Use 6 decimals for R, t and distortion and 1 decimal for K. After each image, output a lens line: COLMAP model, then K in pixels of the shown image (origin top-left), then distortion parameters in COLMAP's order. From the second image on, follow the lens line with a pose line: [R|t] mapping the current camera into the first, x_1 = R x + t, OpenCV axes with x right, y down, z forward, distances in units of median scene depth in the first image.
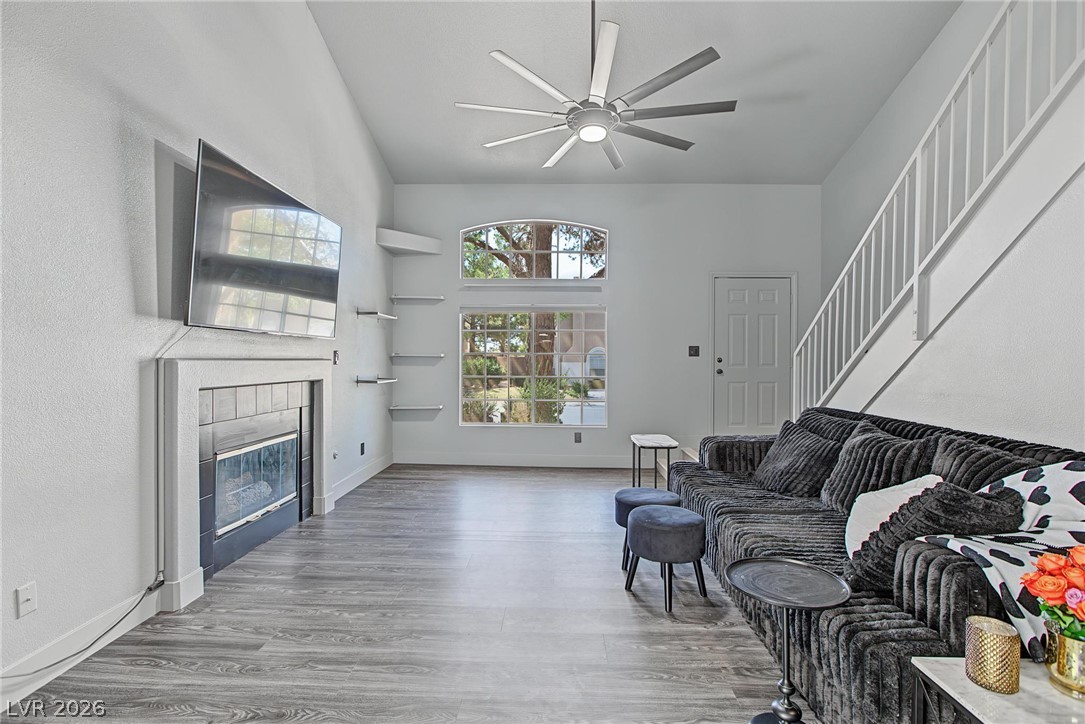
lens RADIAL K [[495.1, 0, 542.5], [0, 495.1, 362.0], [0, 0, 1]] dist [-0.004360, -0.000284]
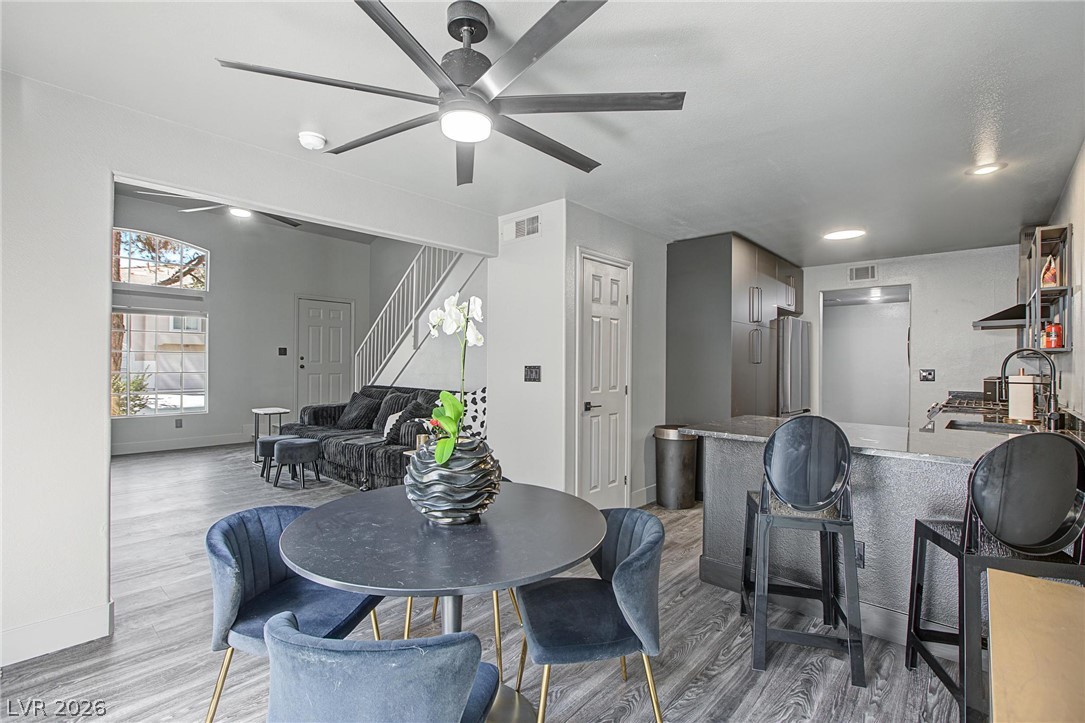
lens RADIAL K [[495.1, 0, 542.5], [0, 495.1, 361.5], [0, 0, 1]] dist [-0.004360, -0.000284]
pose [[0.649263, -0.000255, 0.760564, -0.479897], [-0.002152, 0.999995, 0.002172, 0.002038], [-0.760561, -0.003047, 0.649260, -0.767914]]
